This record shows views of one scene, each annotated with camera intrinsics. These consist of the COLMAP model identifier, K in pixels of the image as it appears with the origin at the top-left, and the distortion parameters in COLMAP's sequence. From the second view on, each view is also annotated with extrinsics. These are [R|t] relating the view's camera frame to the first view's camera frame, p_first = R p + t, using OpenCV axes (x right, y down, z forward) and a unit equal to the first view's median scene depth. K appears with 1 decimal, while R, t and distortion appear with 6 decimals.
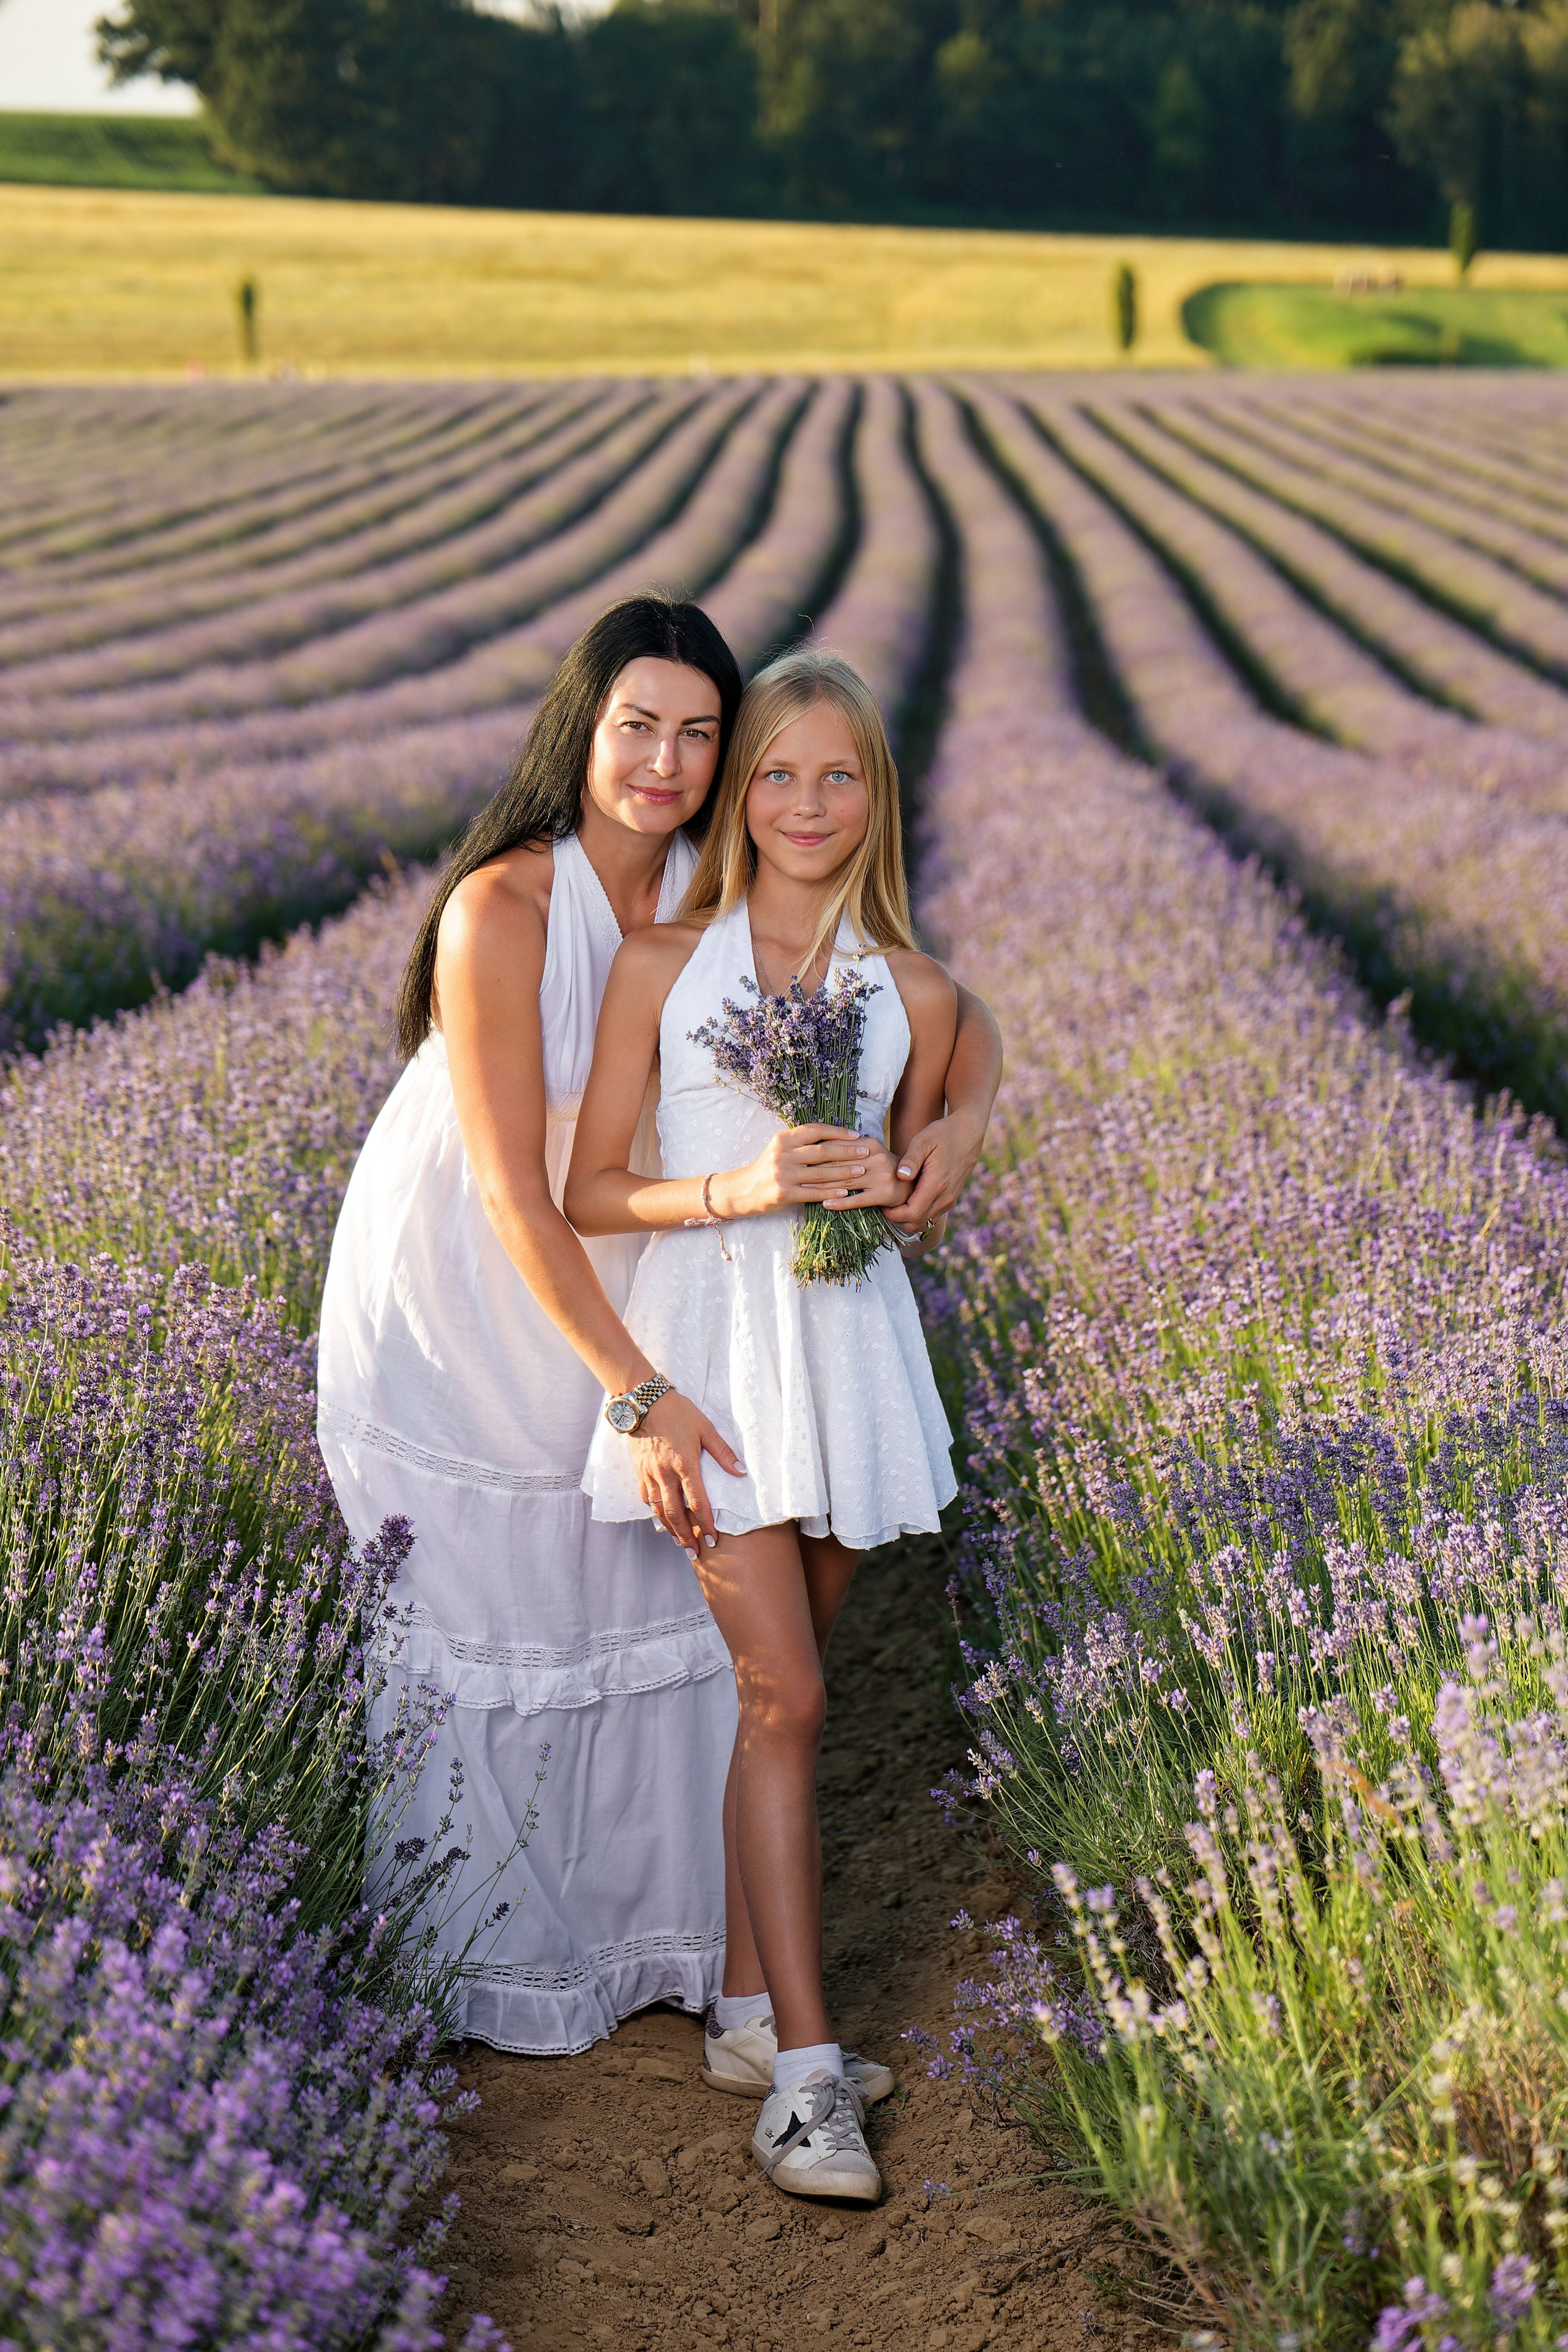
lens RADIAL K [[4842.5, 0, 784.0], [0, 4842.5, 1176.0], [0, 0, 1]] dist [0.021253, -0.160136]
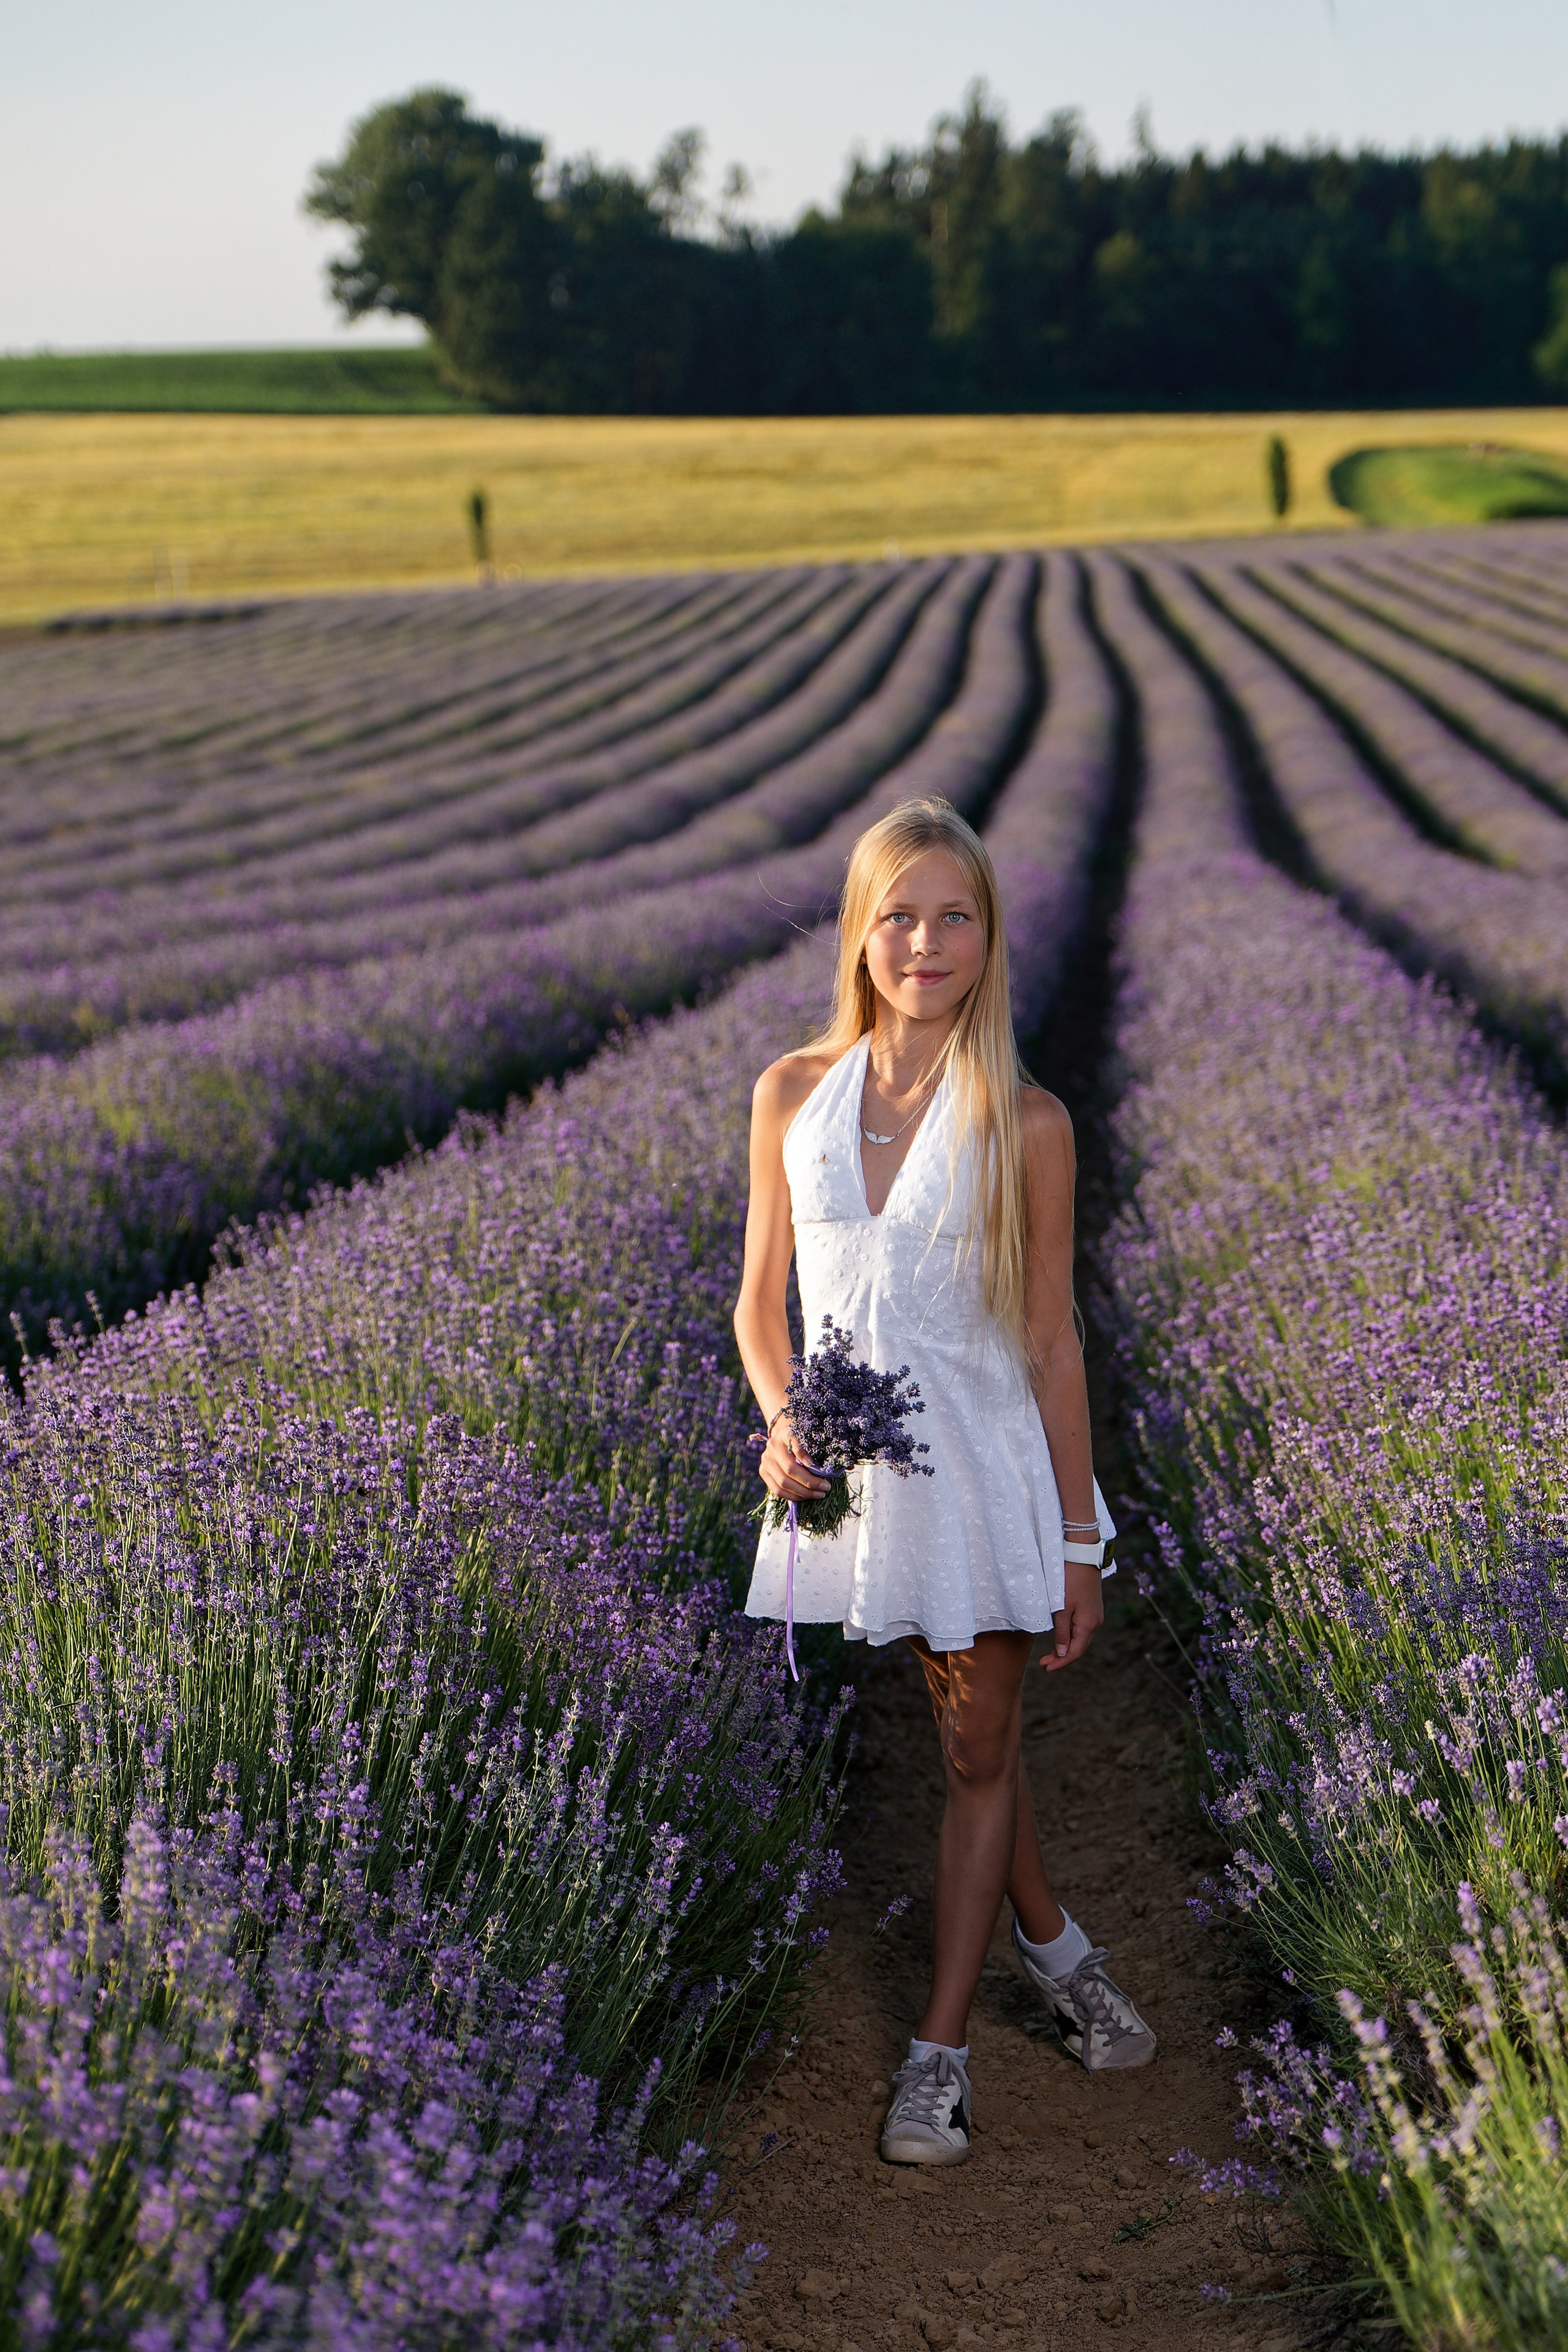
lens RADIAL K [[4335.4, 0, 885.4], [0, 4335.4, 1321.3], [0, 0, 1]] dist [0.001691, 0.056991]
pose [[0.998643, -0.044898, -0.026395, -0.001685], [0.045135, 0.998945, 0.008450, -0.002945], [0.025988, -0.009630, 0.999616, 0.043420]]
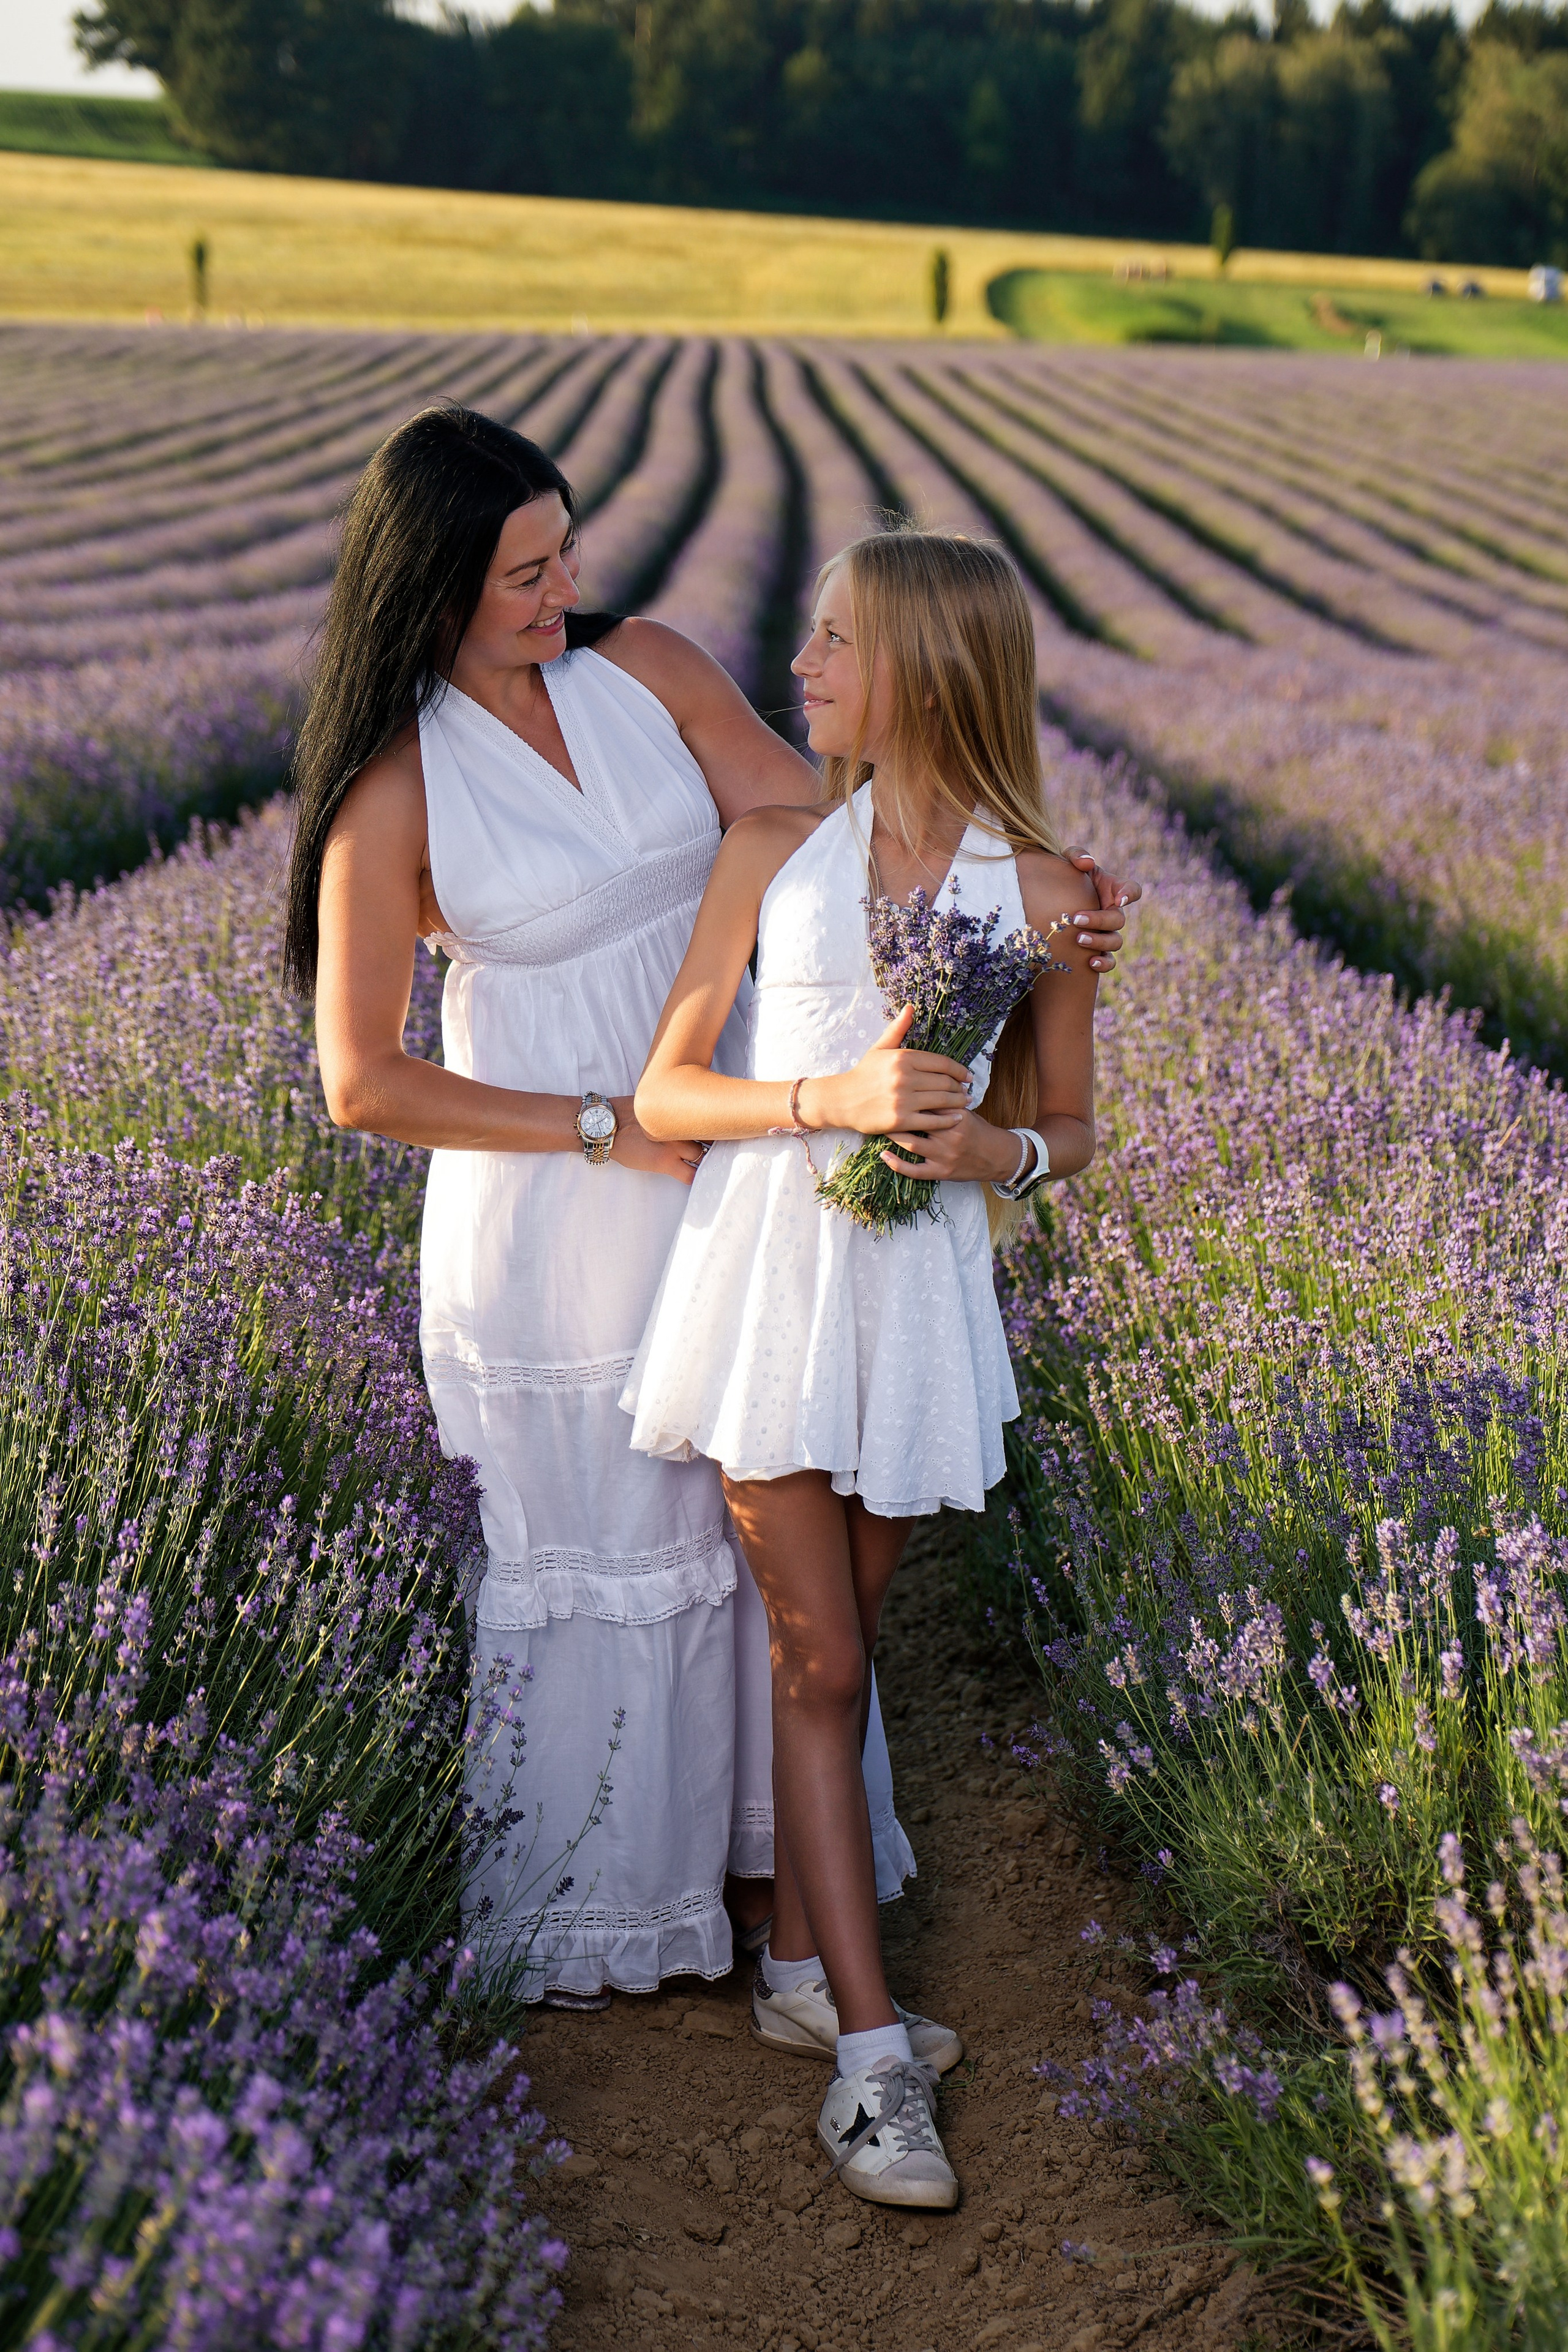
lens RADIAL K [[3783.1, 0, 693.6], [0, 3783.1, 1222.0], [0, 0, 1]] dist [0.010378, 0.061508]
pose [[0.999247, 0.024759, 0.029860, -0.028492], [-0.026502, 0.997880, 0.059445, -0.008445], [-0.028325, -0.060192, 0.997785, 0.141195]]
